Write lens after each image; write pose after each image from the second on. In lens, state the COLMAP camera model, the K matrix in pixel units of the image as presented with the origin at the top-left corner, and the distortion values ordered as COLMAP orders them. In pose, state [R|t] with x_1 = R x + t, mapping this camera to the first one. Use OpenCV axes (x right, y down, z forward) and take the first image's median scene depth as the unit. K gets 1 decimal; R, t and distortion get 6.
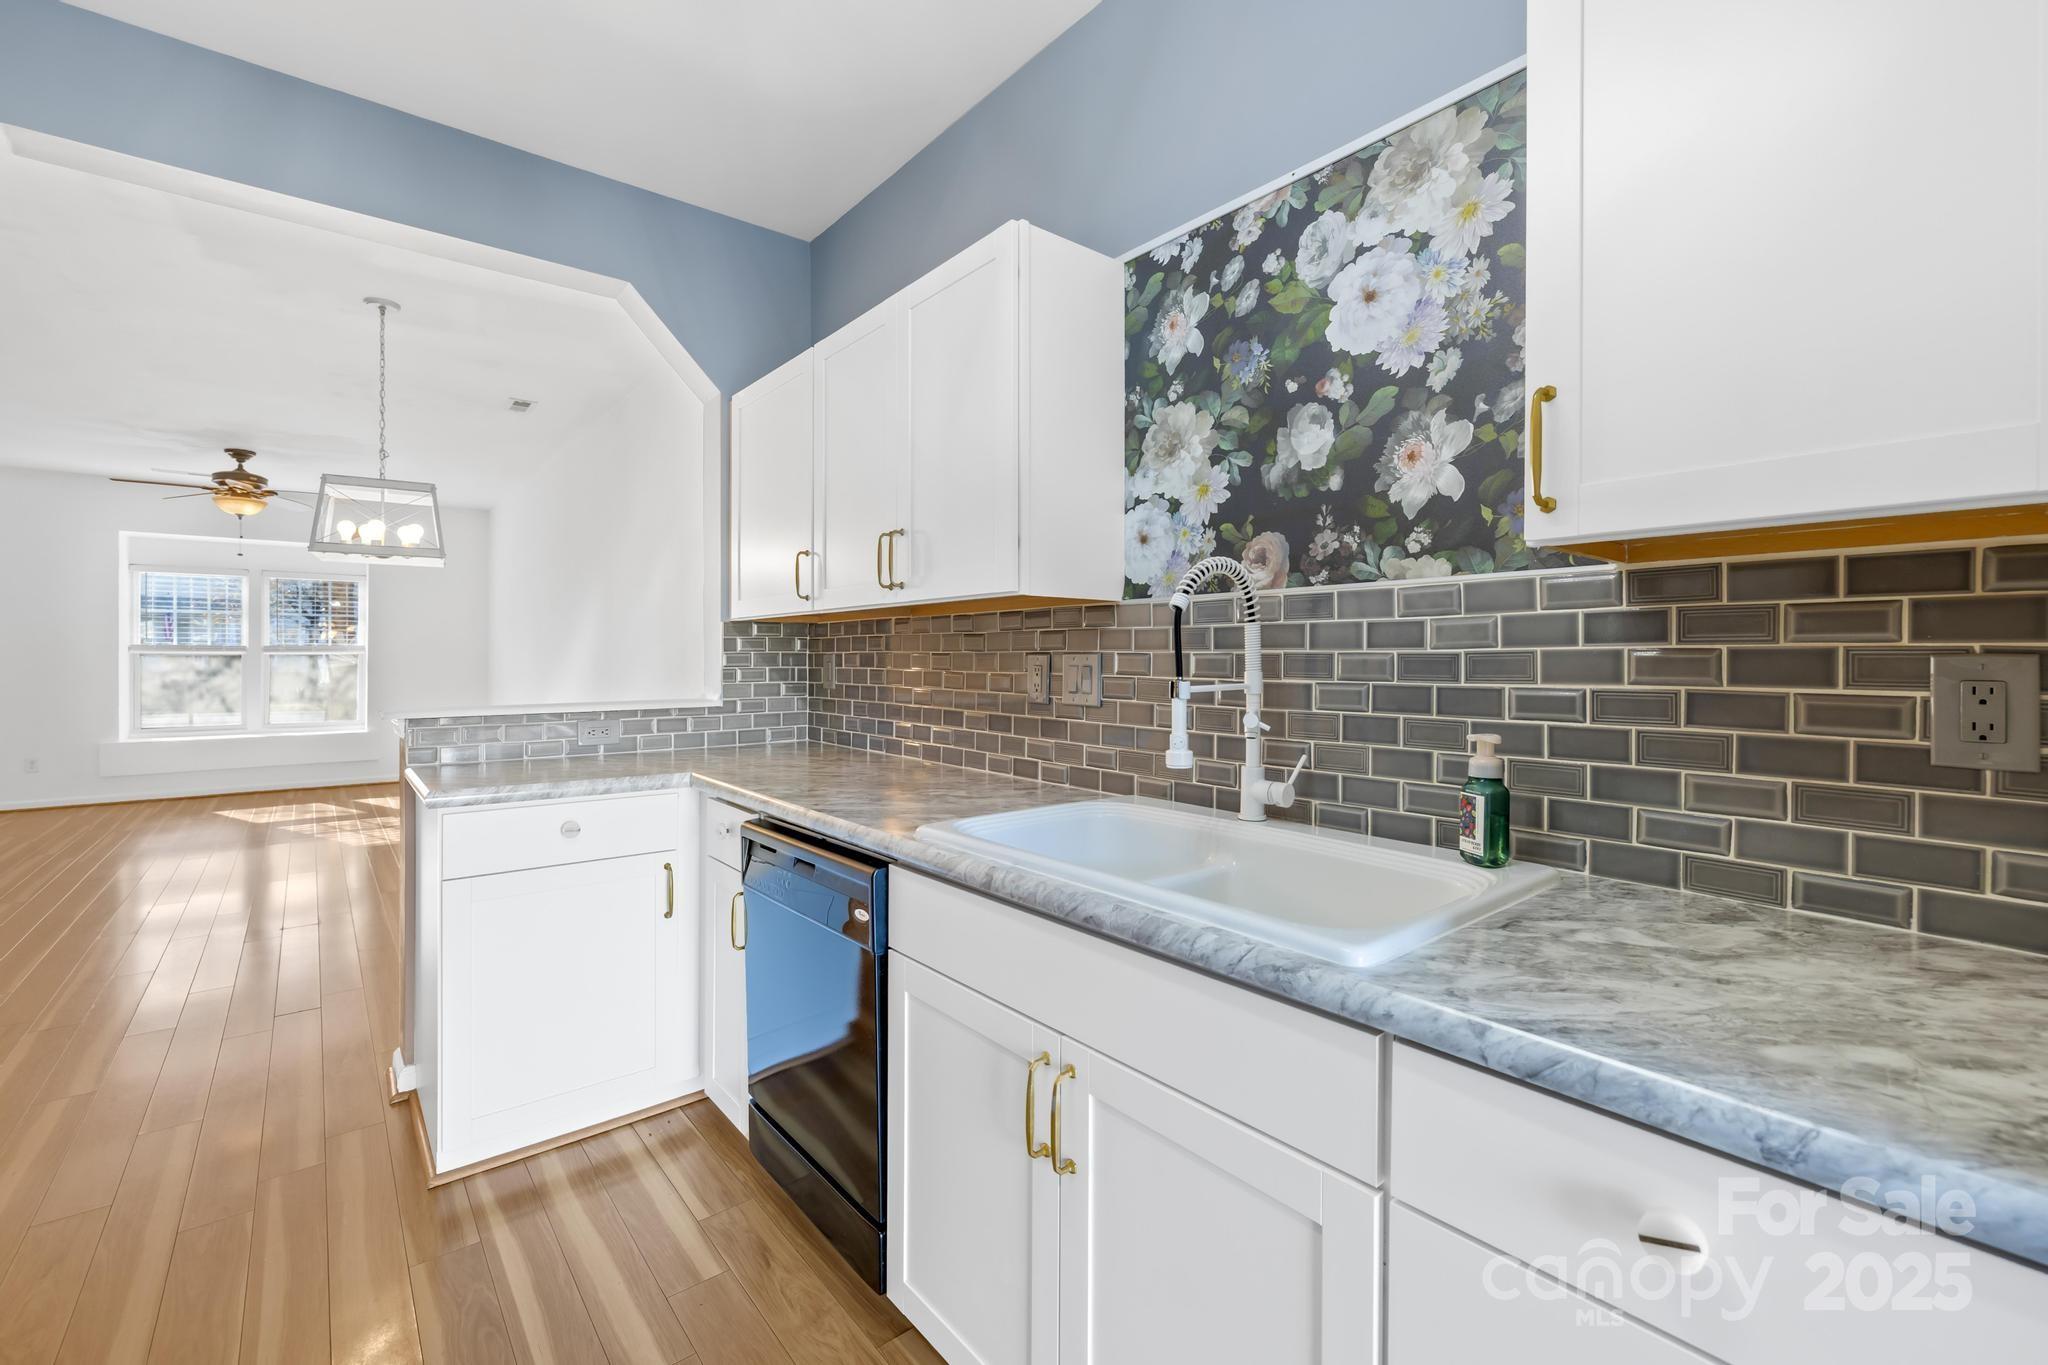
lens RADIAL K [[879.1, 0, 1027.4], [0, 879.1, 662.7], [0, 0, 1]] dist [-0.001108, -0.000178]
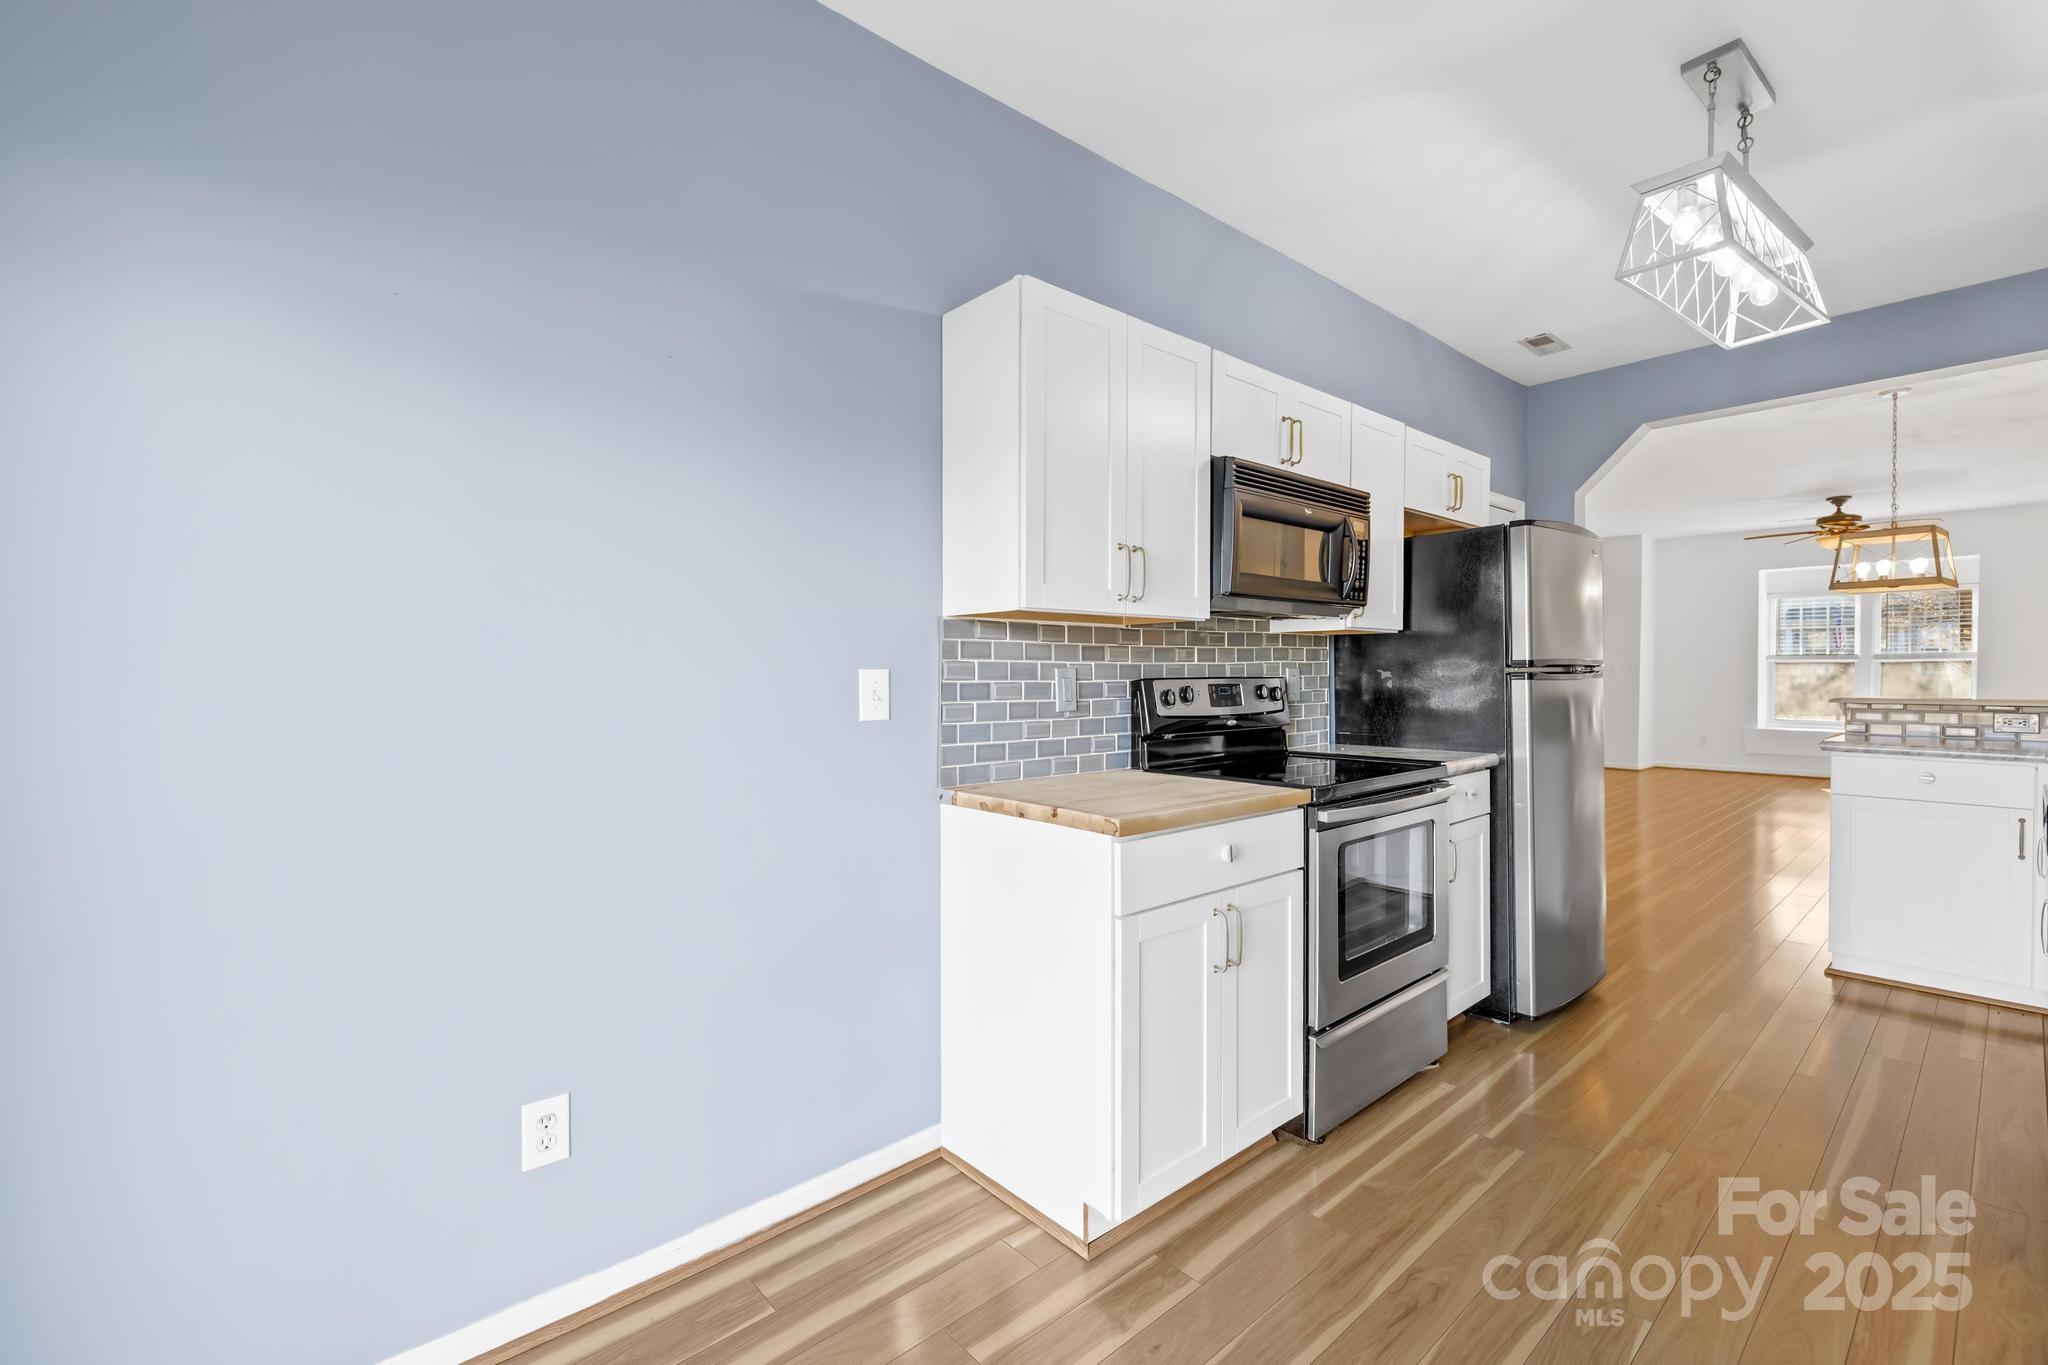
lens RADIAL K [[882.1, 0, 1024.0], [0, 882.1, 682.5], [0, 0, 1]] dist [-0.000474, -0.000055]
pose [[0.040020, 0.012892, -0.999116, 1.001711], [0.001169, 0.999915, 0.012950, 0.005554], [0.999198, -0.001686, 0.040002, -0.649116]]
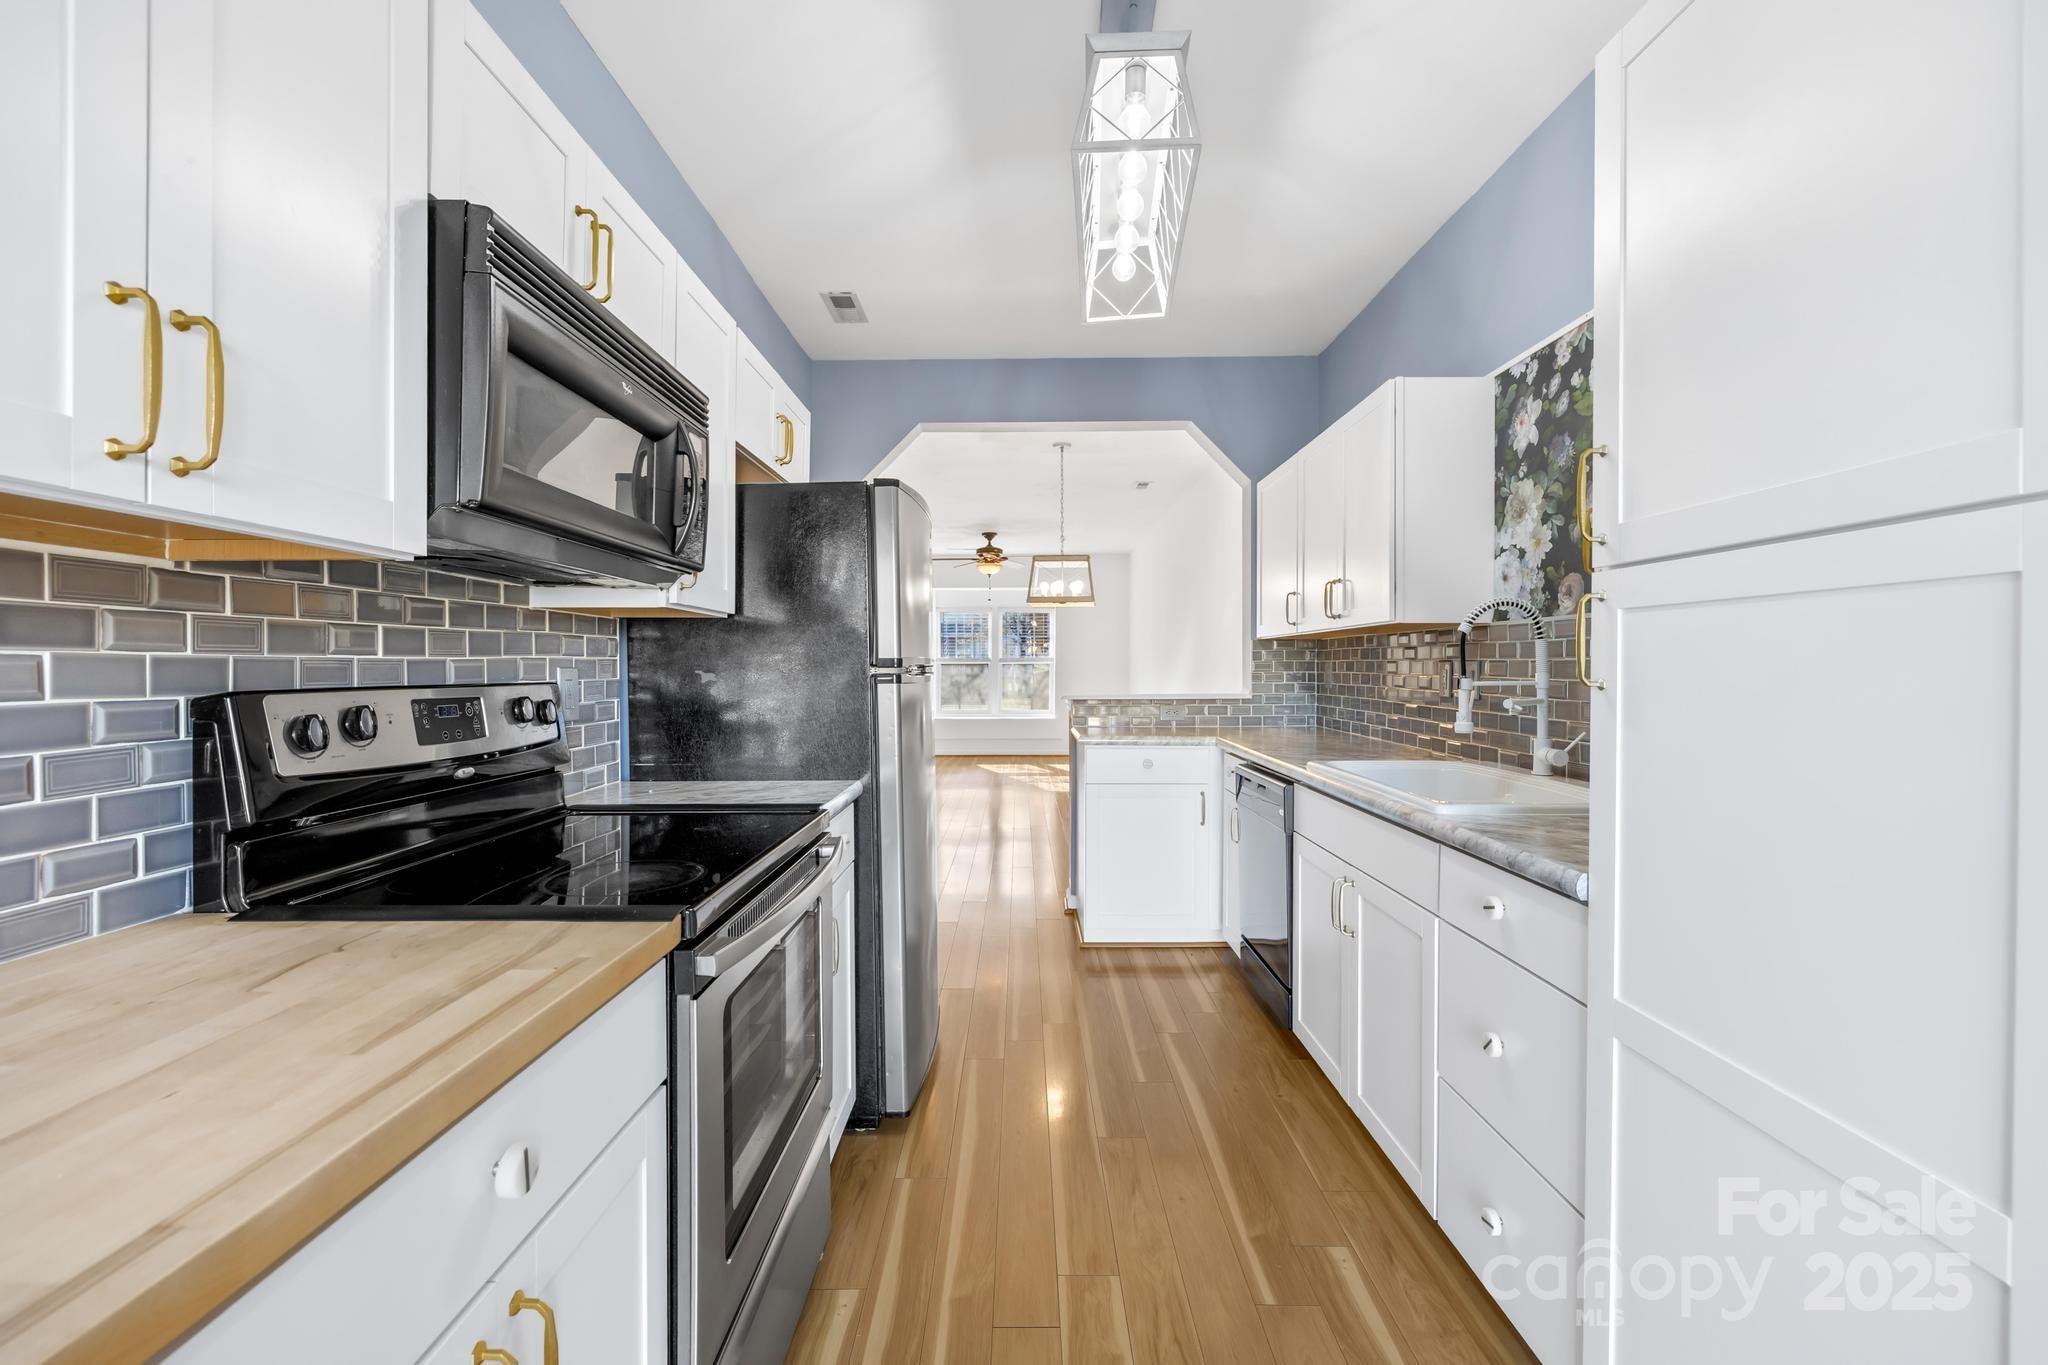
lens RADIAL K [[865.4, 0, 1027.7], [0, 865.4, 671.6], [0, 0, 1]] dist [-0.001001, -0.000082]
pose [[0.780063, 0.000805, -0.625701, 0.394886], [0.000637, 0.999998, 0.002080, 0.003315], [0.625701, -0.002021, 0.780060, -0.523524]]
